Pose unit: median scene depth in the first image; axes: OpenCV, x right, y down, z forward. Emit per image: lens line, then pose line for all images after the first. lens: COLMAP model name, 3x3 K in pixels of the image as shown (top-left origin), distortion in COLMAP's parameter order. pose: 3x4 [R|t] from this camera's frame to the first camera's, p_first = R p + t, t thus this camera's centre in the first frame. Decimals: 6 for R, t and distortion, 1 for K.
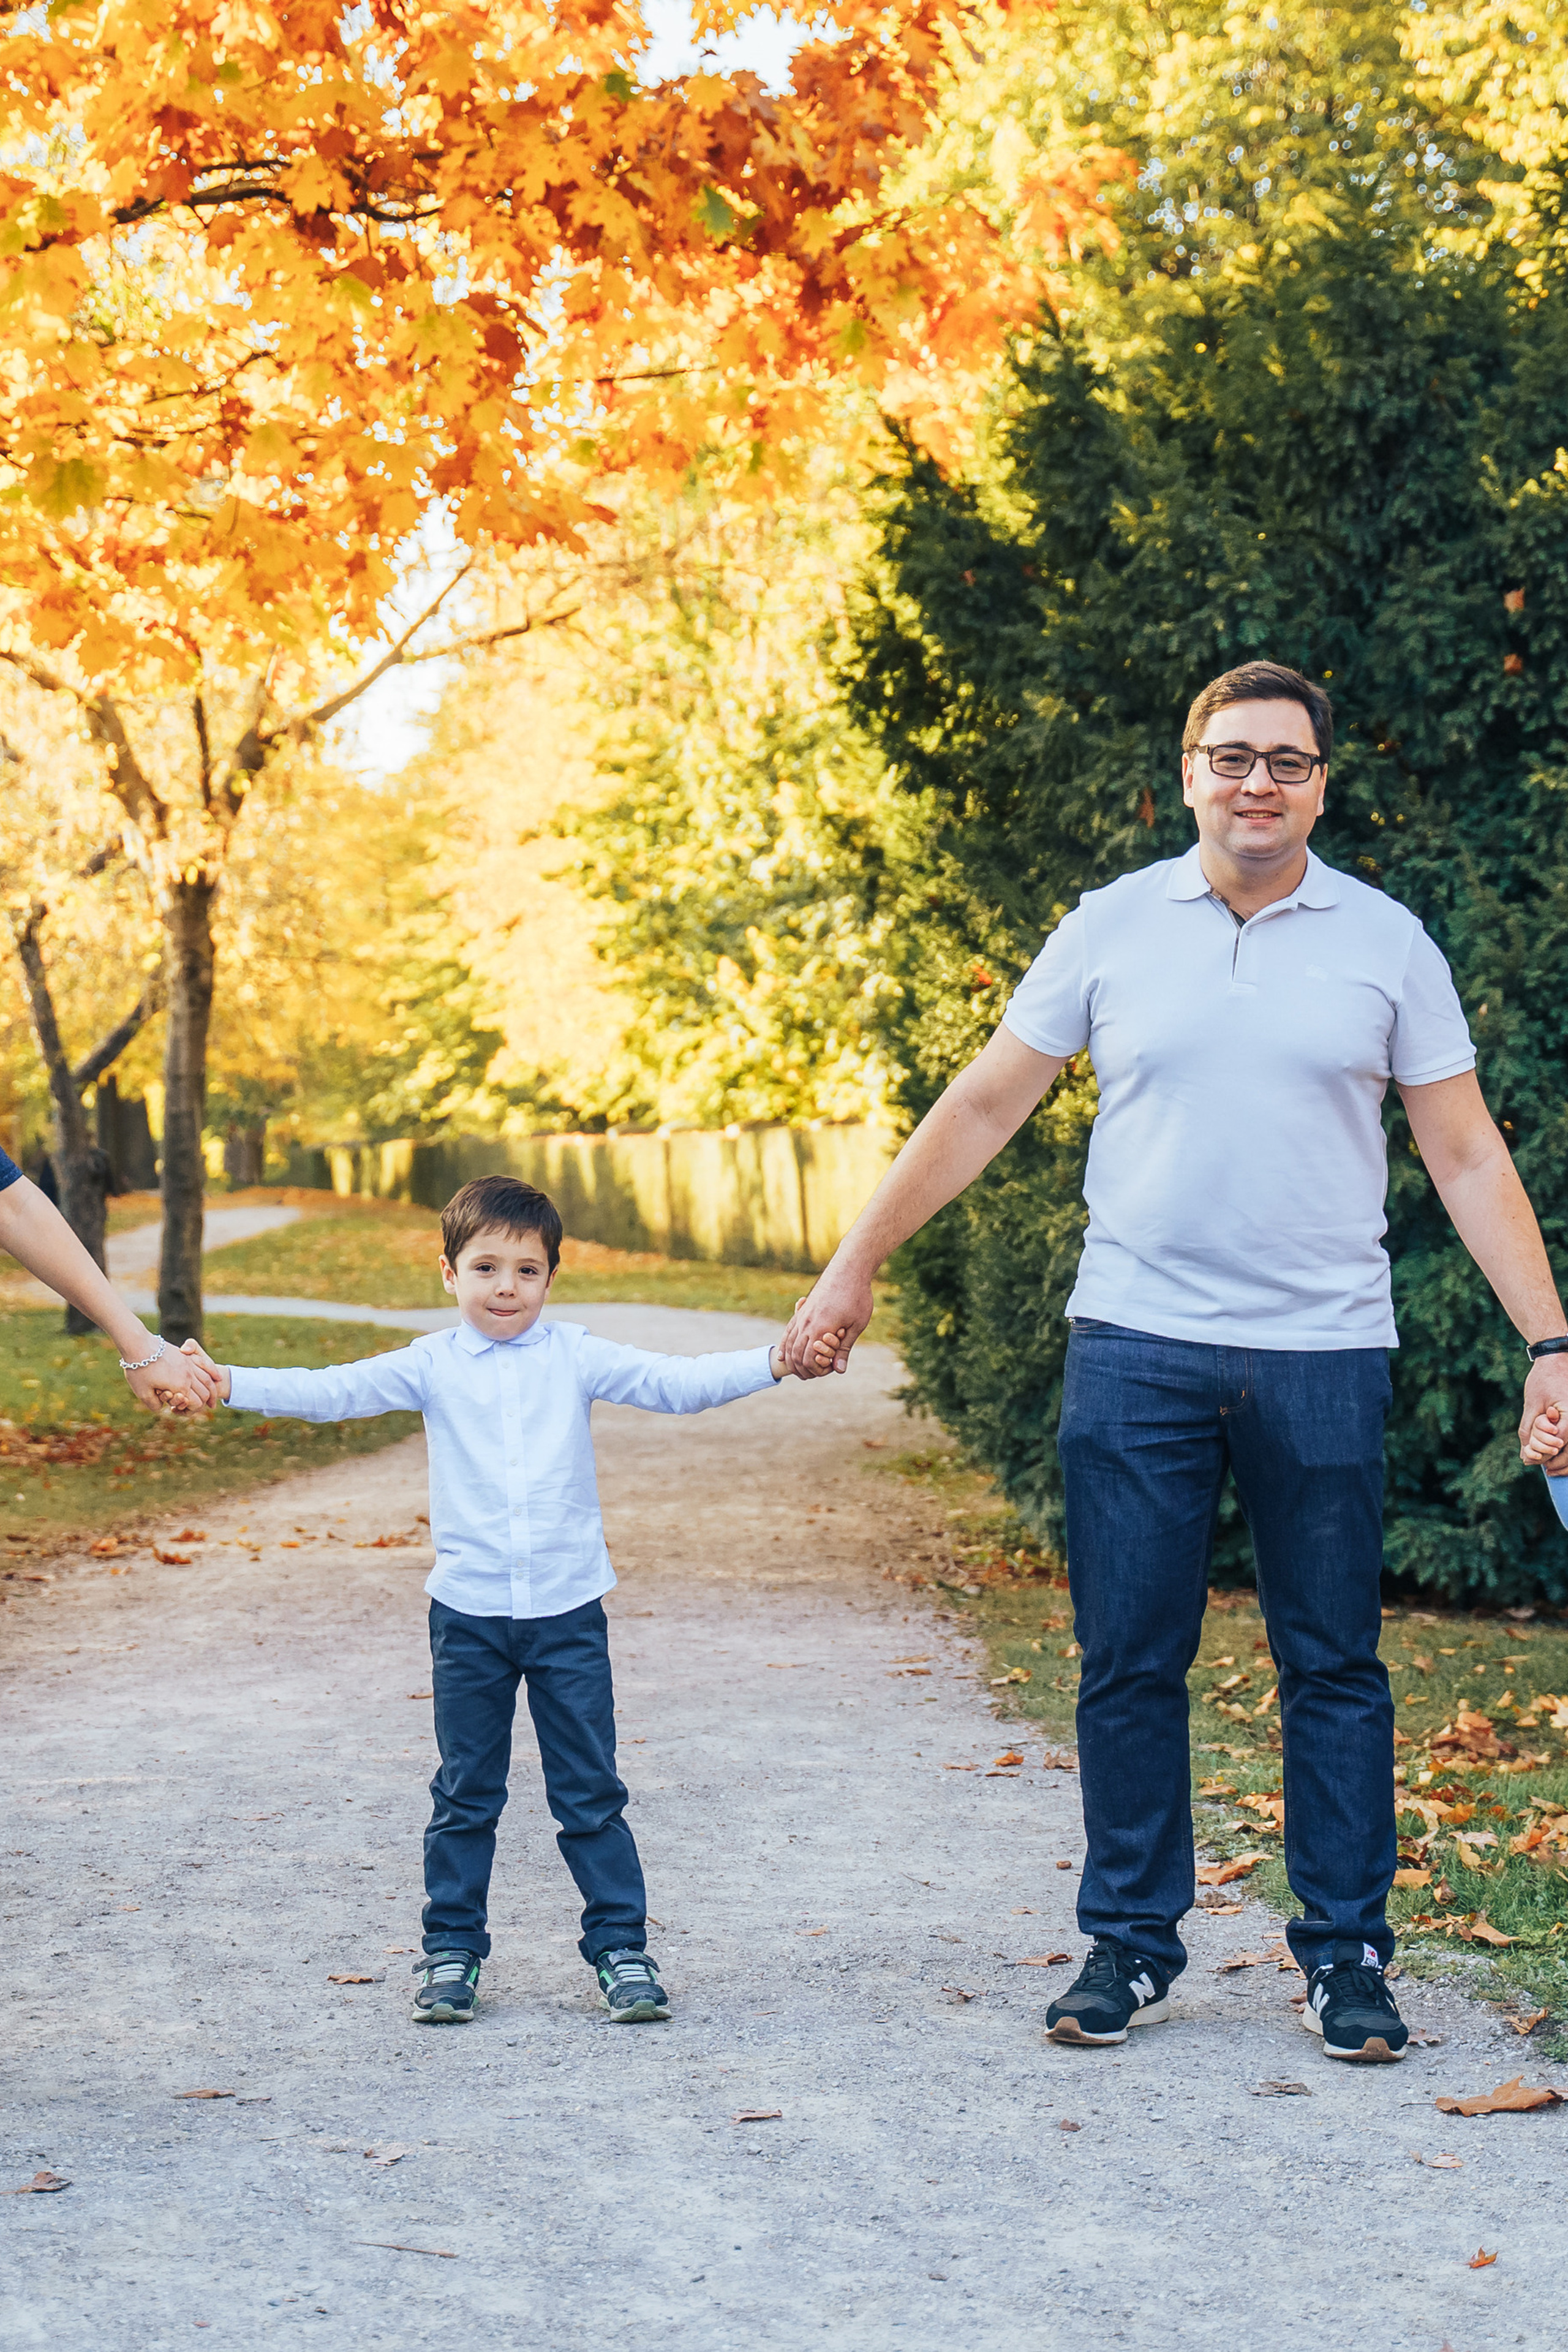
lens RADIAL K [[4316.9, 0, 784.0], [0, 4316.9, 1176.0], [0, 0, 1]] dist [0.006993, 0.044683]
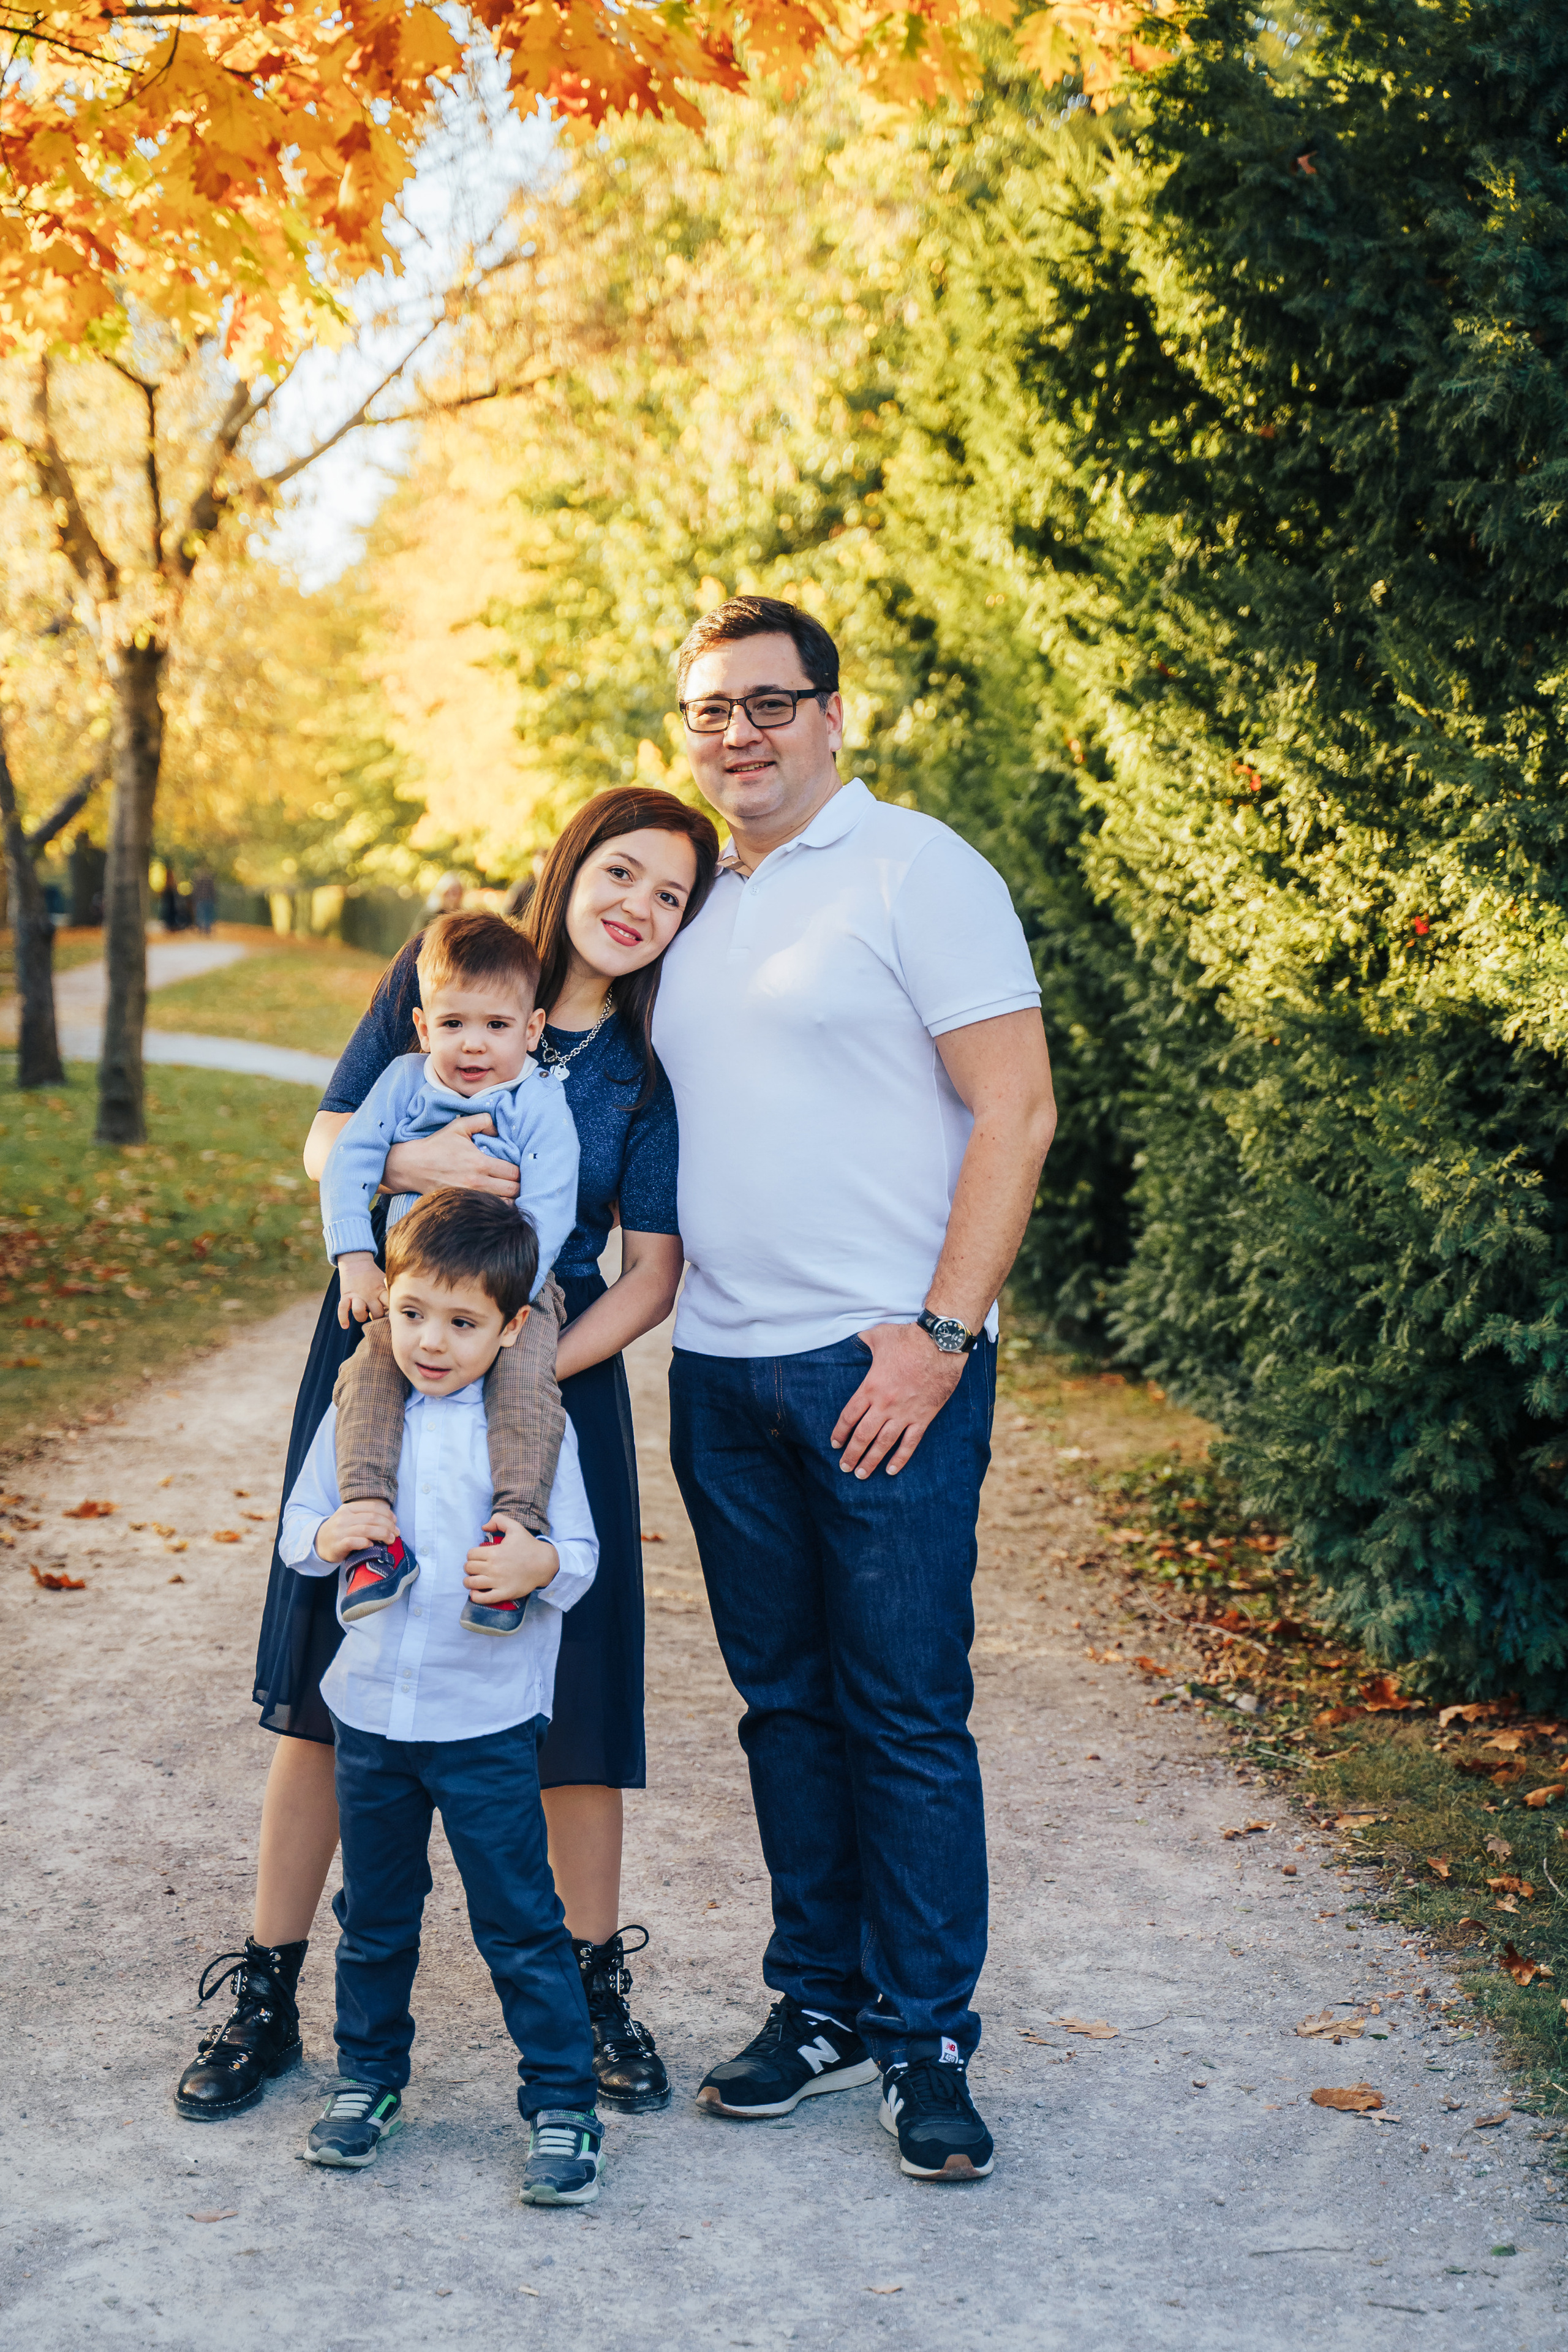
lens RADIAL K [[3577.8, 0, 730.2], [0, 3577.8, 1177.8], [0, 0, 1]] dist [-0.002977, 0.045621]
pose [[0.999293, 0.028131, 0.024955, -0.021894], [-0.029804, 0.997143, 0.069405, -0.008929], [-0.022931, -0.070100, 0.997276, 0.188442]]
